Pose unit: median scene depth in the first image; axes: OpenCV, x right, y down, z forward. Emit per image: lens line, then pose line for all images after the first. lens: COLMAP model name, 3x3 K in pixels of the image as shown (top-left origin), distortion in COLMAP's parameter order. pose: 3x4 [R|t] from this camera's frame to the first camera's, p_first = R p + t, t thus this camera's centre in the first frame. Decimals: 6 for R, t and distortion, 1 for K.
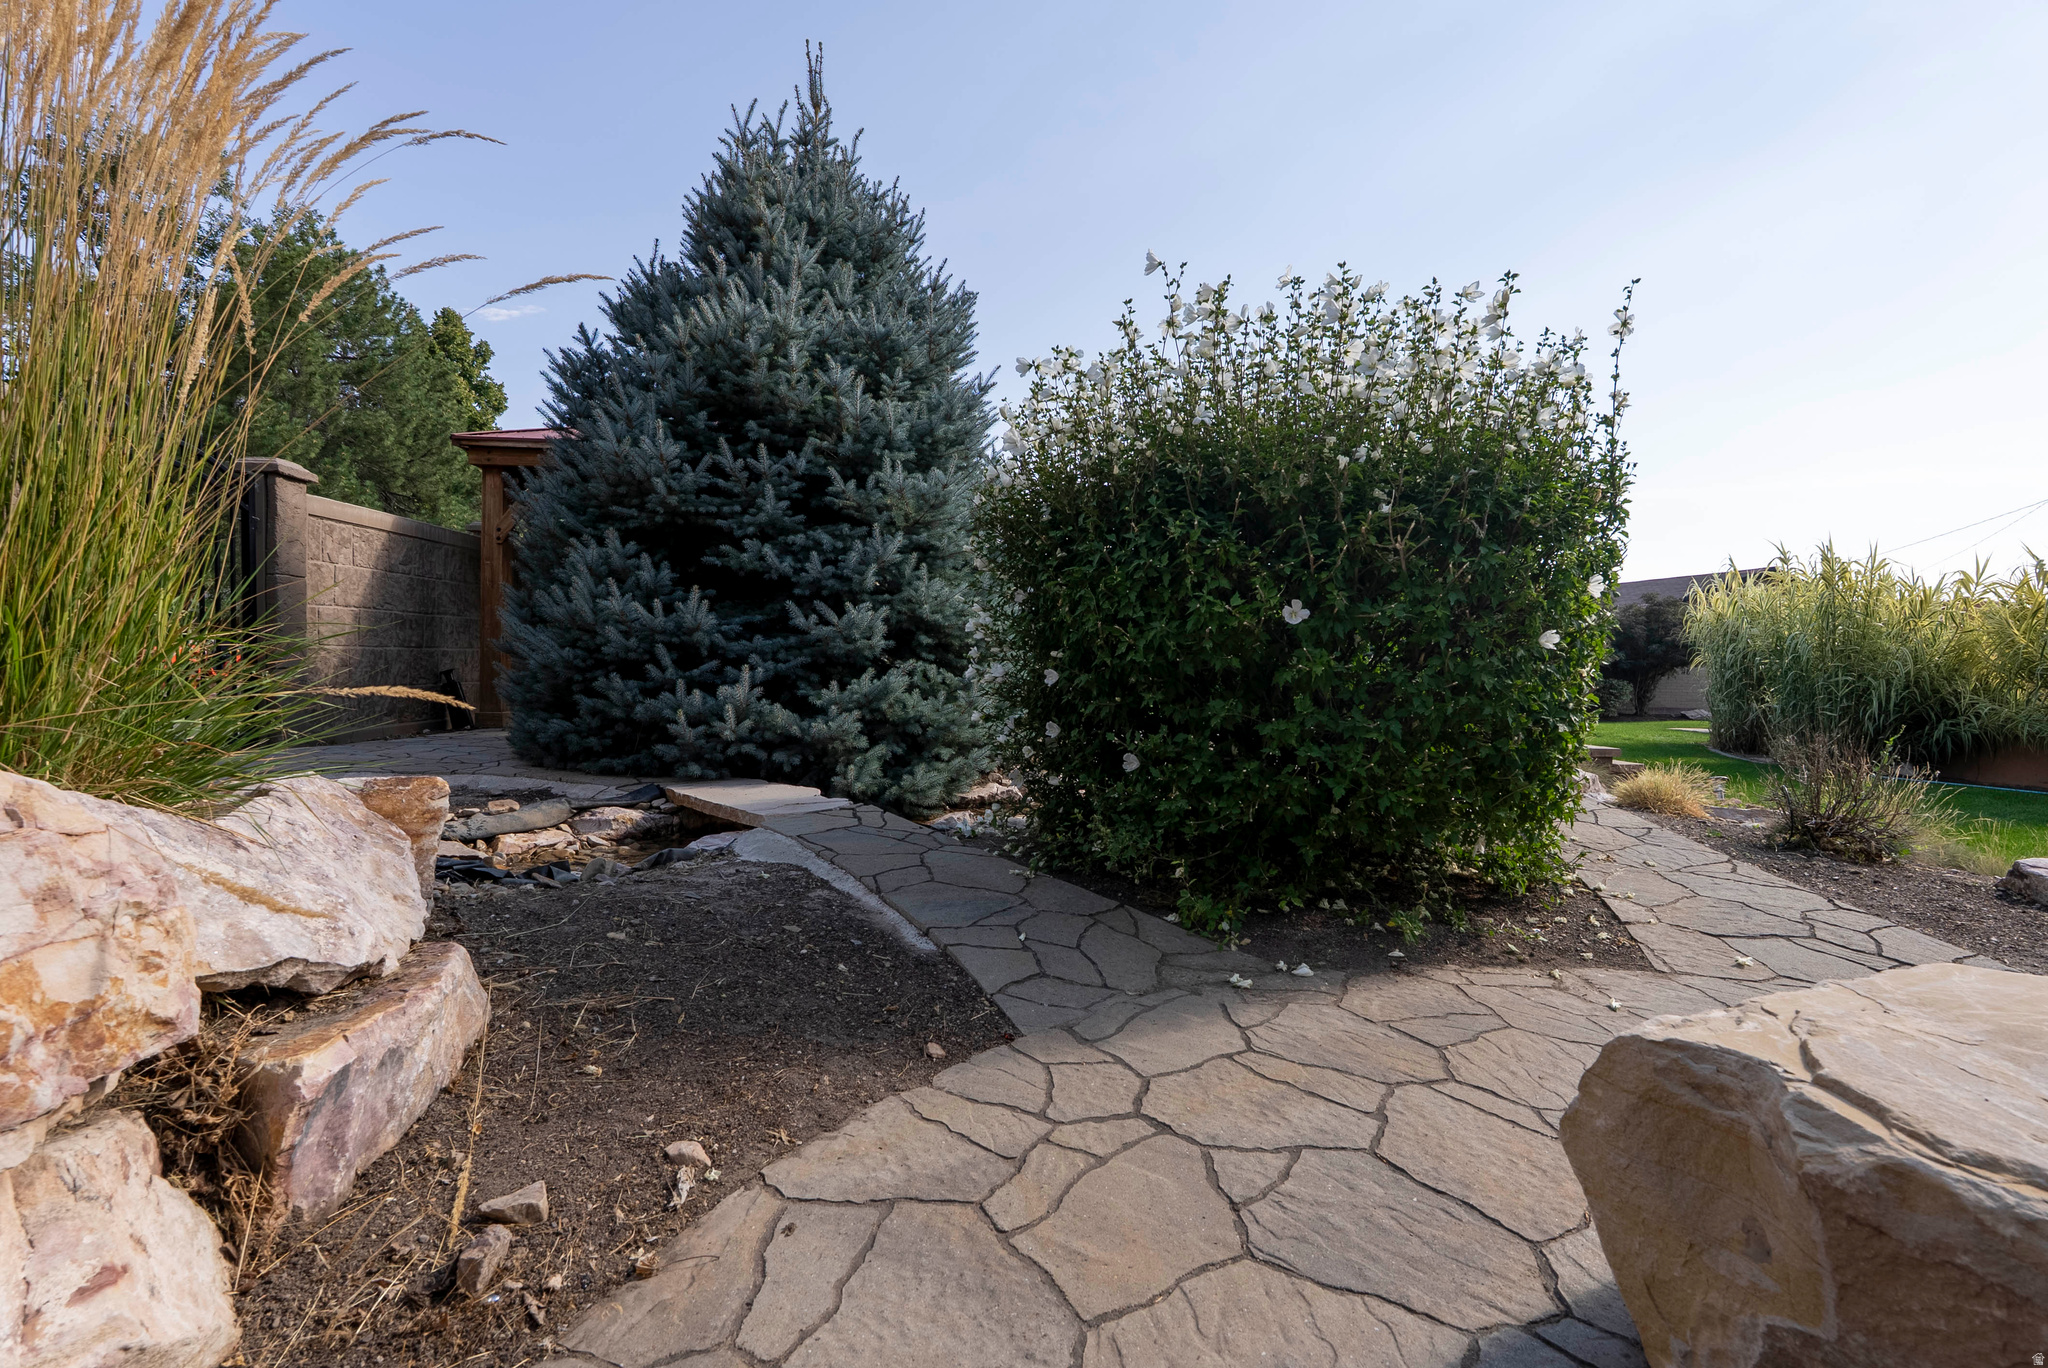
lens RADIAL K [[888.9, 0, 1024.0], [0, 888.9, 686.5], [0, 0, 1]] dist [-0.009623, 0.000448]
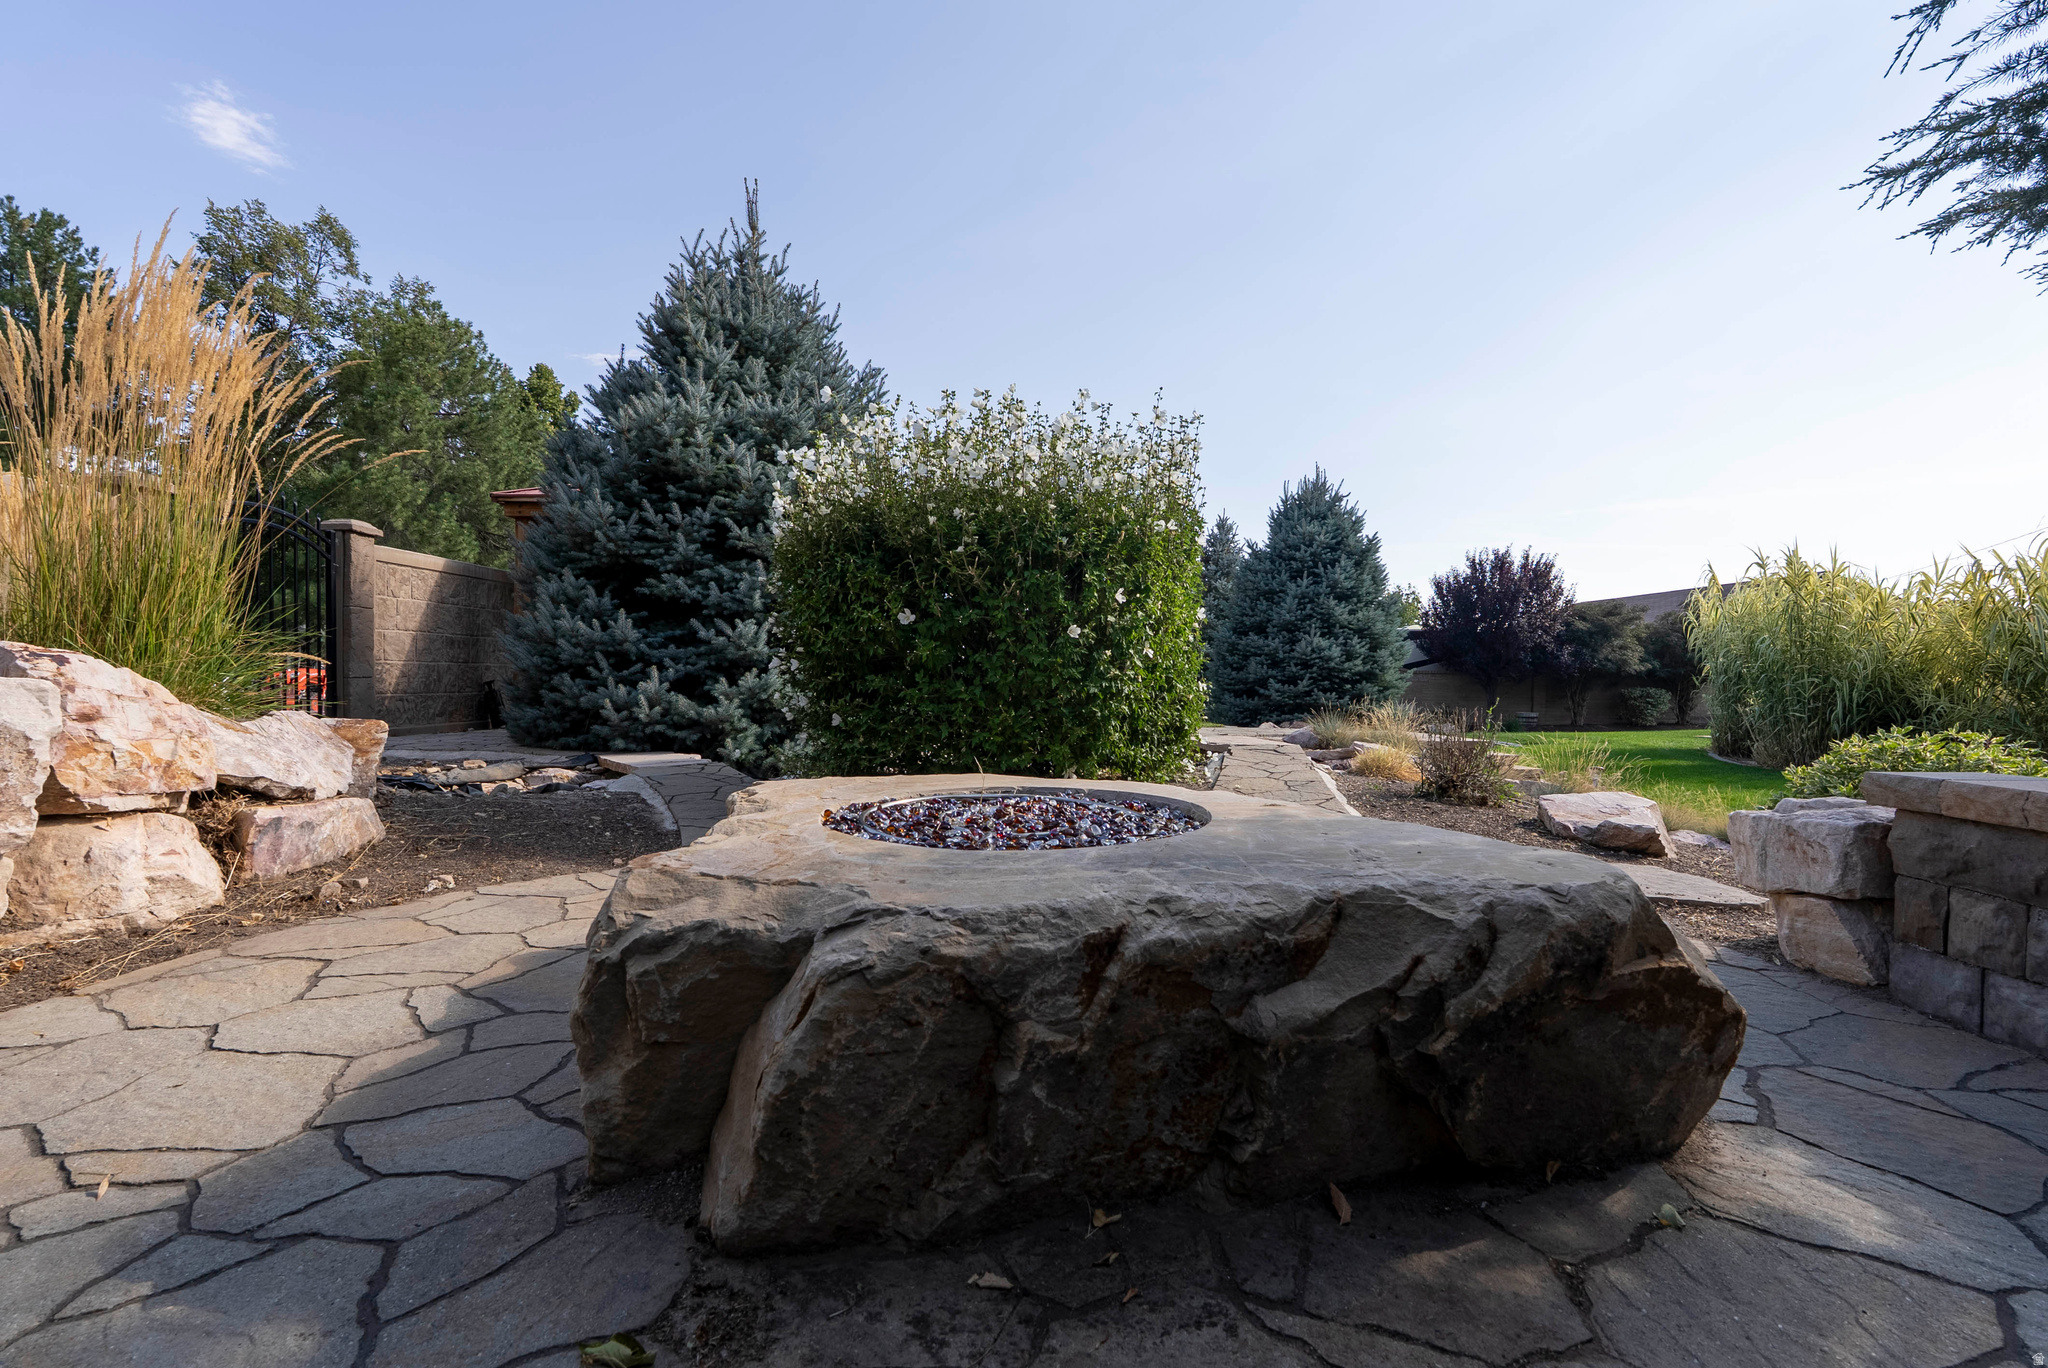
lens RADIAL K [[888.9, 0, 1023.5], [0, 888.9, 686.9], [0, 0, 1]] dist [-0.009623, 0.000448]
pose [[0.995842, -0.010967, -0.090431, 0.345510], [0.008929, 0.999698, -0.022915, 0.040841], [0.090655, 0.022012, 0.995639, -0.282015]]
